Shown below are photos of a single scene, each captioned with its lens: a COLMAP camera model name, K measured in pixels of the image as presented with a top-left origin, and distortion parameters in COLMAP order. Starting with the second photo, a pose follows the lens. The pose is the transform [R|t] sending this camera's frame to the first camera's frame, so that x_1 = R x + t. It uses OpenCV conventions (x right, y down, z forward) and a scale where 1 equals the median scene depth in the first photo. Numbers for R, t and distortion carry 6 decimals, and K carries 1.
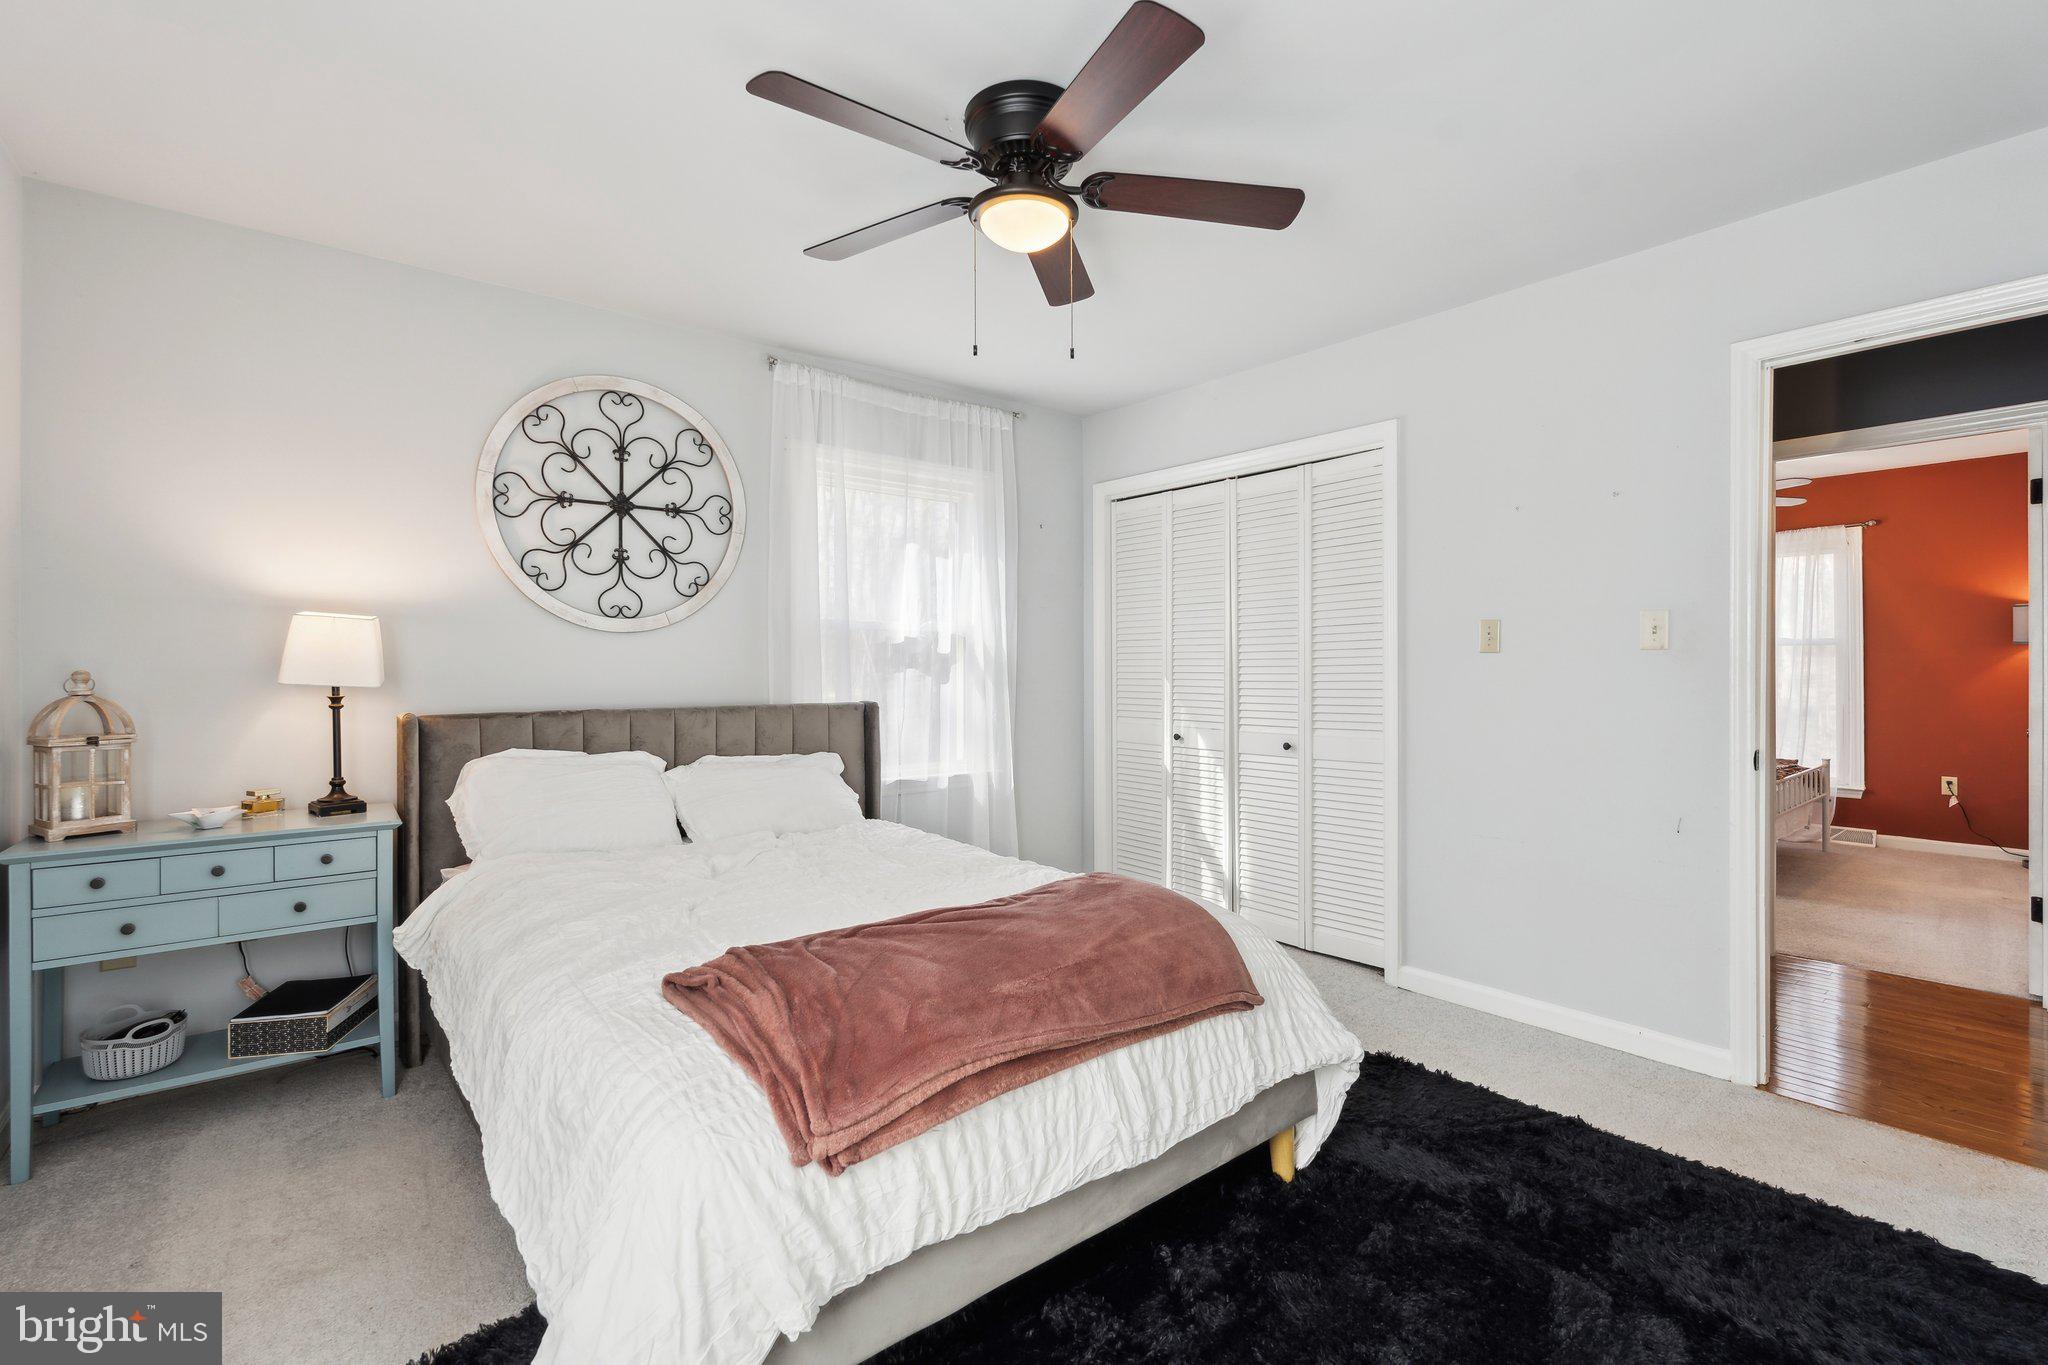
lens RADIAL K [[909.3, 0, 1030.3], [0, 909.3, 669.4], [0, 0, 1]] dist [-0.004535, 0.000442]
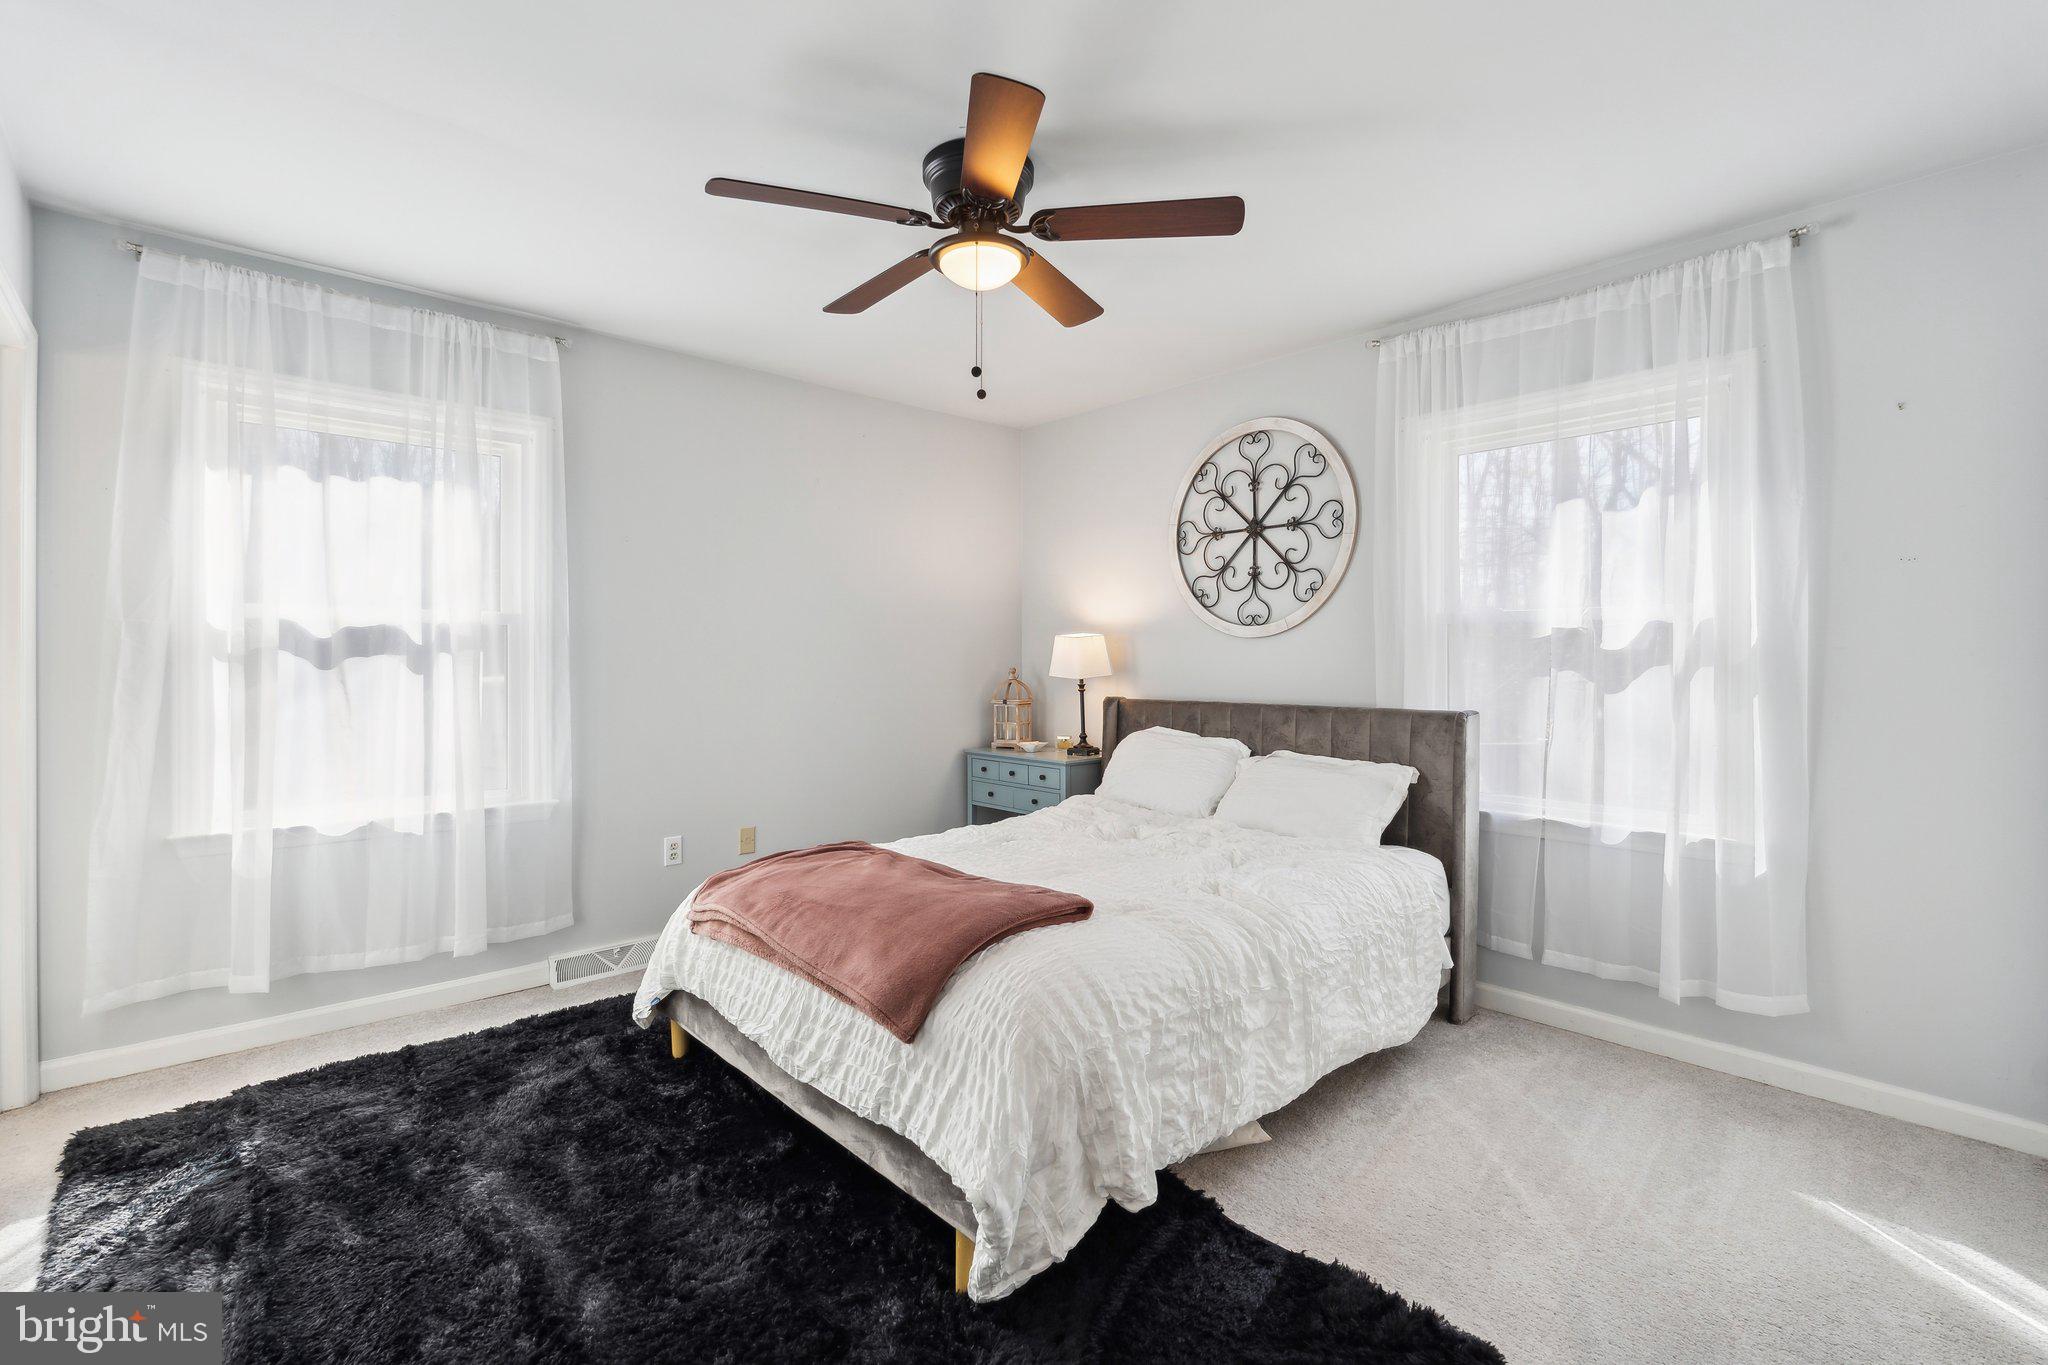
lens RADIAL K [[909.3, 0, 1031.1], [0, 909.3, 673.9], [0, 0, 1]] dist [-0.004535, 0.000442]
pose [[0.060464, 0.015636, -0.998048, 0.722062], [-0.001530, 0.999878, 0.015572, -0.012252], [0.998169, 0.000585, 0.060480, 0.658370]]
